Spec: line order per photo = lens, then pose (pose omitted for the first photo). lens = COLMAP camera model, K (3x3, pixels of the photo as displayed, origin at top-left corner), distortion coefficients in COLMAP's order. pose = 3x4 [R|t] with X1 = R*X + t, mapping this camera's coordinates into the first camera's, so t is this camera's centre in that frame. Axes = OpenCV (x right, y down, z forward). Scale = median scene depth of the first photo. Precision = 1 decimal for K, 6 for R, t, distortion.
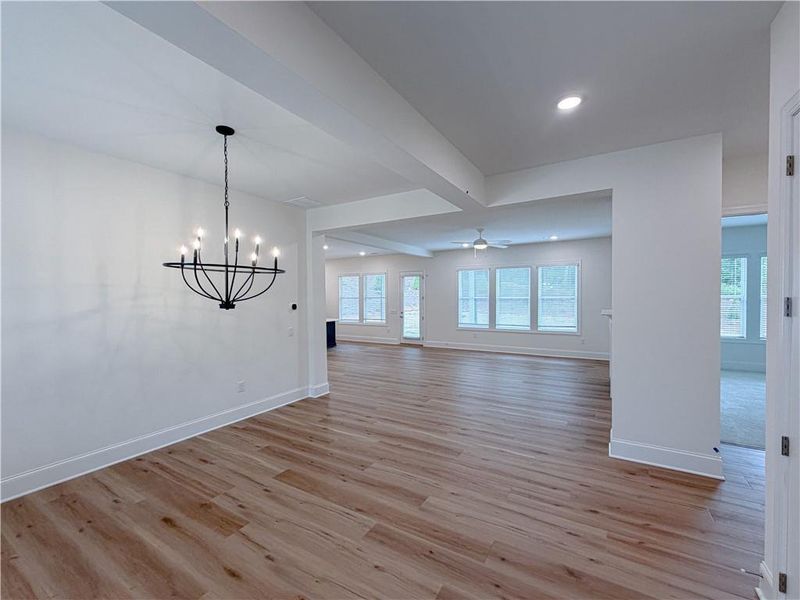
lens RADIAL K [[329.0, 0, 396.5], [0, 329.0, 303.1], [0, 0, 1]] dist [-0.008510, 0.000170]
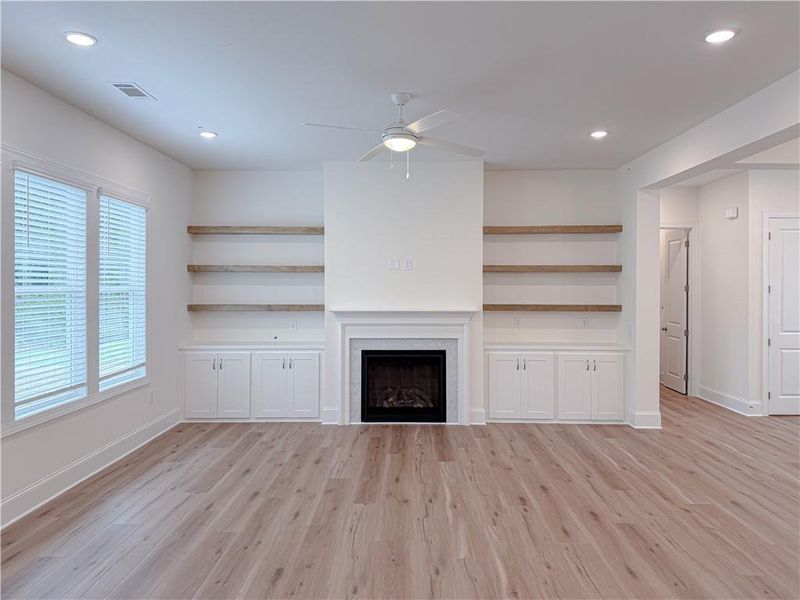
lens RADIAL K [[577.6, 0, 391.3], [0, 577.6, 287.1], [0, 0, 1]] dist [0.046465, -0.051877]
pose [[-0.515188, -0.004315, 0.857066, -0.191990], [0.012604, 0.999841, 0.012610, -0.017196], [-0.856984, 0.017299, -0.515052, 0.875368]]
